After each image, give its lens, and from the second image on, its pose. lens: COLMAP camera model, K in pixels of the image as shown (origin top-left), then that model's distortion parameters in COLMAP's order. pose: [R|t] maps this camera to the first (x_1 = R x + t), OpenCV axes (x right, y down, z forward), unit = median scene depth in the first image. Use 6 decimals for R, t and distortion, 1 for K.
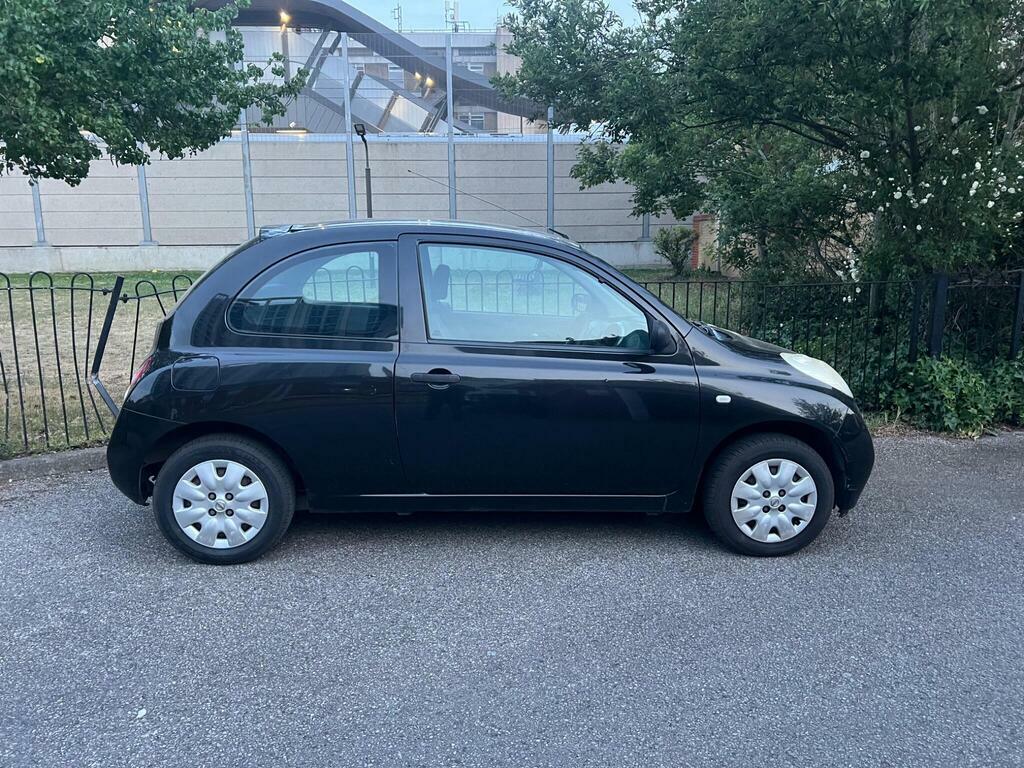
lens RADIAL K [[772.5, 0, 519.6], [0, 772.5, 362.7], [0, 0, 1]] dist [0.007734, 0.000478]
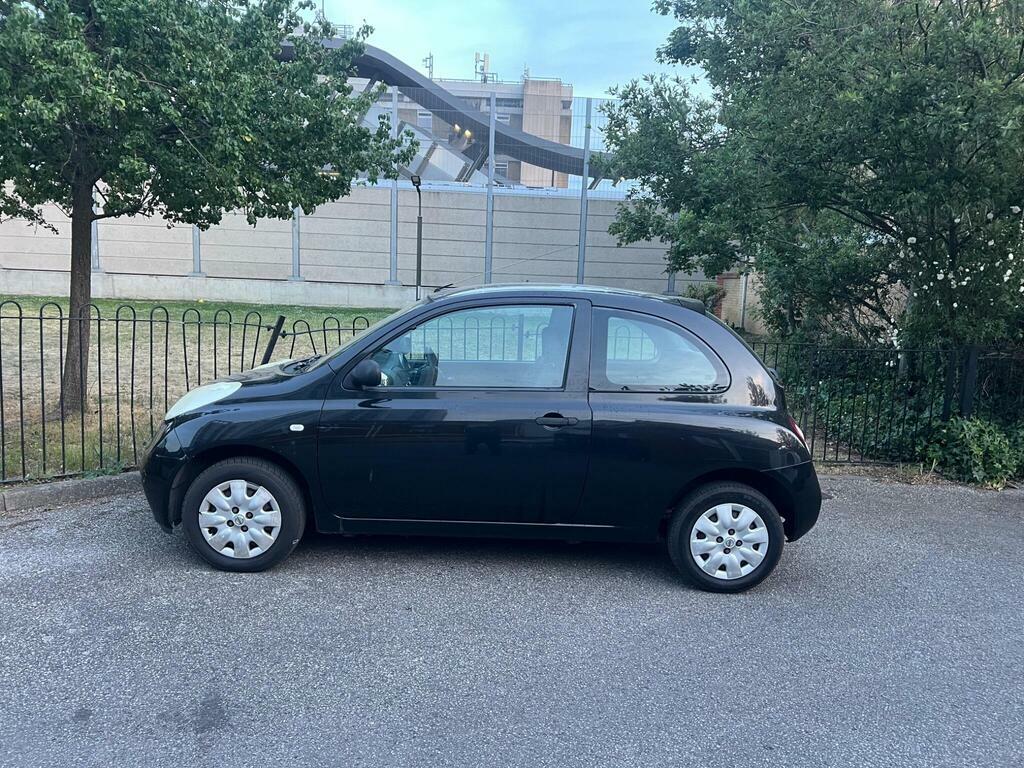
lens RADIAL K [[769.0, 0, 514.4], [0, 769.0, 385.6], [0, 0, 1]] dist [0.046639, -0.056607]
pose [[0.998811, 0.048429, -0.005655, -0.120483], [-0.048558, 0.998494, -0.025530, 0.006830], [0.004410, 0.025775, 0.999658, -0.146591]]
